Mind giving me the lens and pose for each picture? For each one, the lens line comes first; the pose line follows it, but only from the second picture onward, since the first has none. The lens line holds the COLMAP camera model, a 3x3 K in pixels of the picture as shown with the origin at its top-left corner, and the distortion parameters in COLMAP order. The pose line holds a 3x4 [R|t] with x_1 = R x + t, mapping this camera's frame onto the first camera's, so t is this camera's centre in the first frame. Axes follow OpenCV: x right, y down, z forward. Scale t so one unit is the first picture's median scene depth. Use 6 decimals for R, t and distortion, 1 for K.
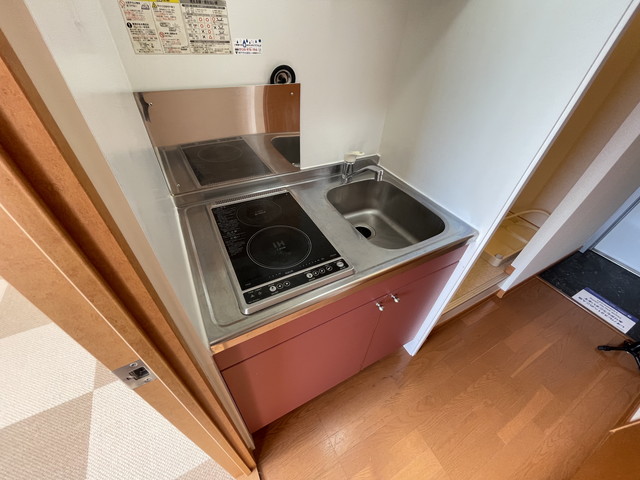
lens RADIAL K [[259.8, 0, 320.0], [0, 259.8, 240.0], [0, 0, 1]] dist [0.000005, 0.000160]
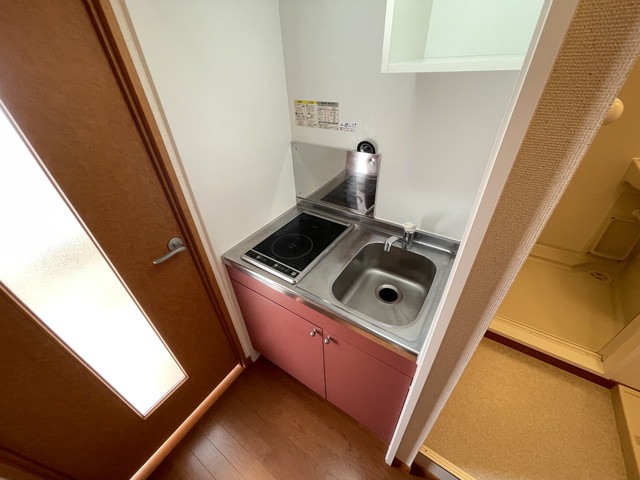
lens RADIAL K [[259.8, 0, 320.0], [0, 259.8, 240.0], [0, 0, 1]] dist [0.000005, 0.000160]
pose [[0.456098, 0.454282, -0.765247, 1.185514], [-0.538718, 0.825383, 0.168897, -0.388484], [0.708348, 0.335219, 0.621185, 0.168414]]
